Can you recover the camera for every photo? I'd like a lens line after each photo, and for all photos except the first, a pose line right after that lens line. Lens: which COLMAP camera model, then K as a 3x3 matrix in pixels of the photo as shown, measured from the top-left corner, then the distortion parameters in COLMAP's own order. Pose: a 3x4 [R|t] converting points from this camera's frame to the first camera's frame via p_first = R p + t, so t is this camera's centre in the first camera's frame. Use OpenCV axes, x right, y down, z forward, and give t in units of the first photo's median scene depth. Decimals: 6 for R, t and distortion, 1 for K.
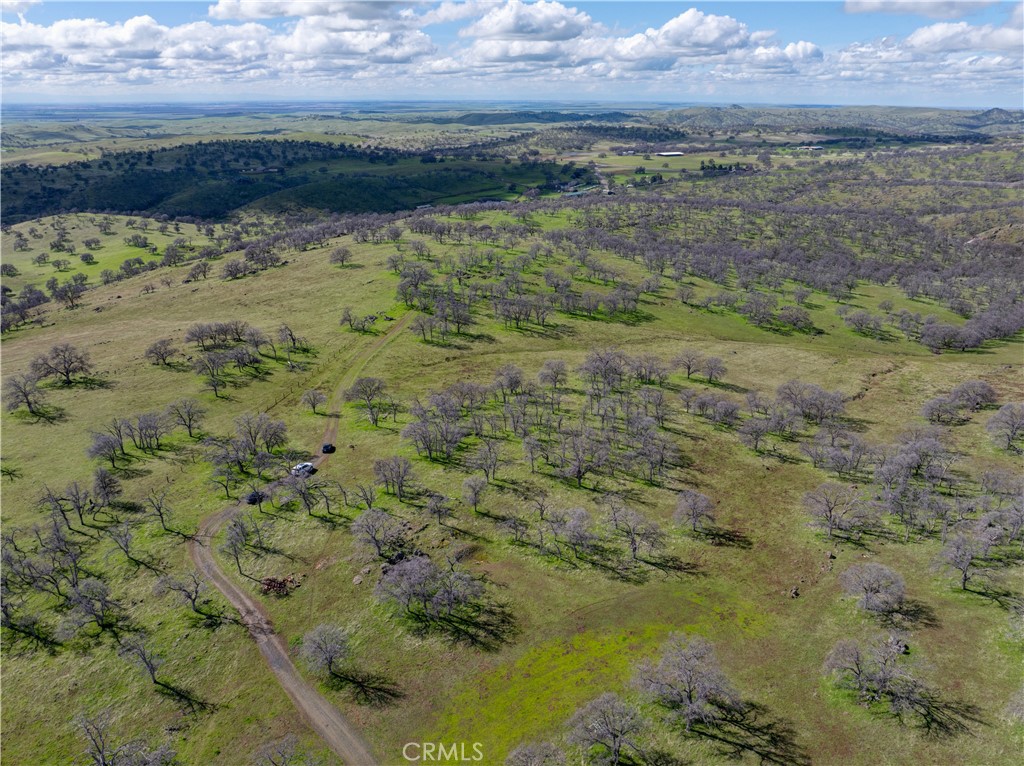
lens RADIAL K [[722.0, 0, 515.5], [0, 722.0, 390.8], [0, 0, 1]] dist [-0.049901, 0.022565]
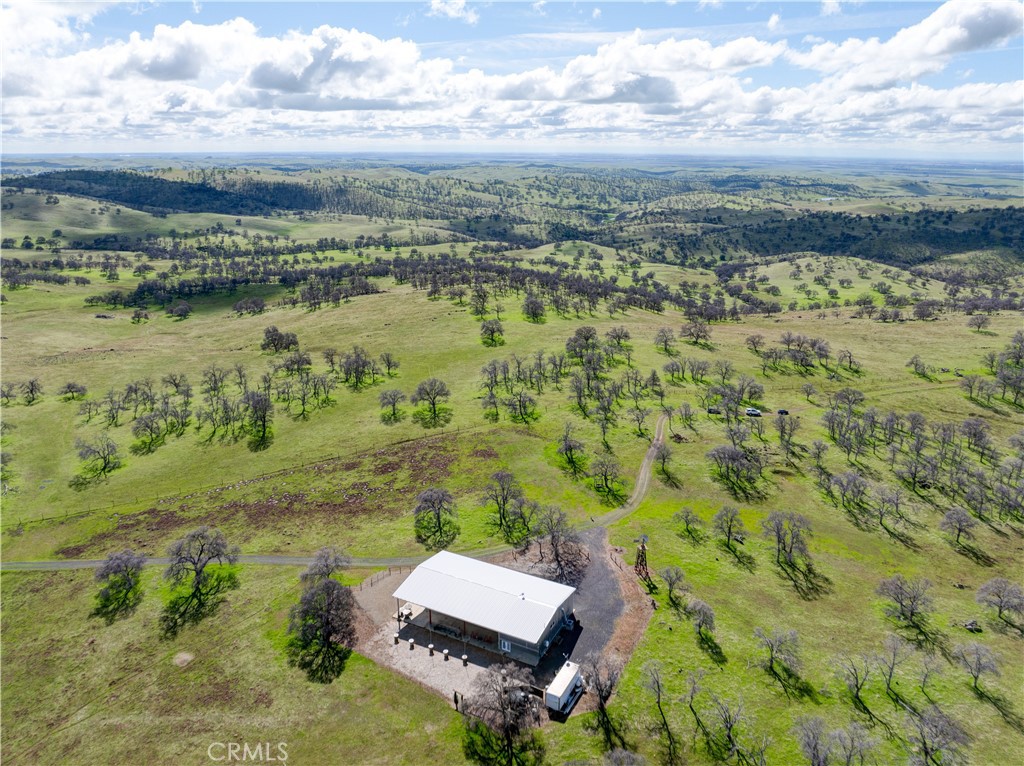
lens RADIAL K [[722.0, 0, 510.0], [0, 722.0, 381.0], [0, 0, 1]] dist [-0.049901, 0.022565]
pose [[0.496951, 0.266174, -0.825948, 0.142117], [-0.333375, 0.937317, 0.101481, 0.011430], [0.801187, 0.224920, 0.554537, -0.068226]]
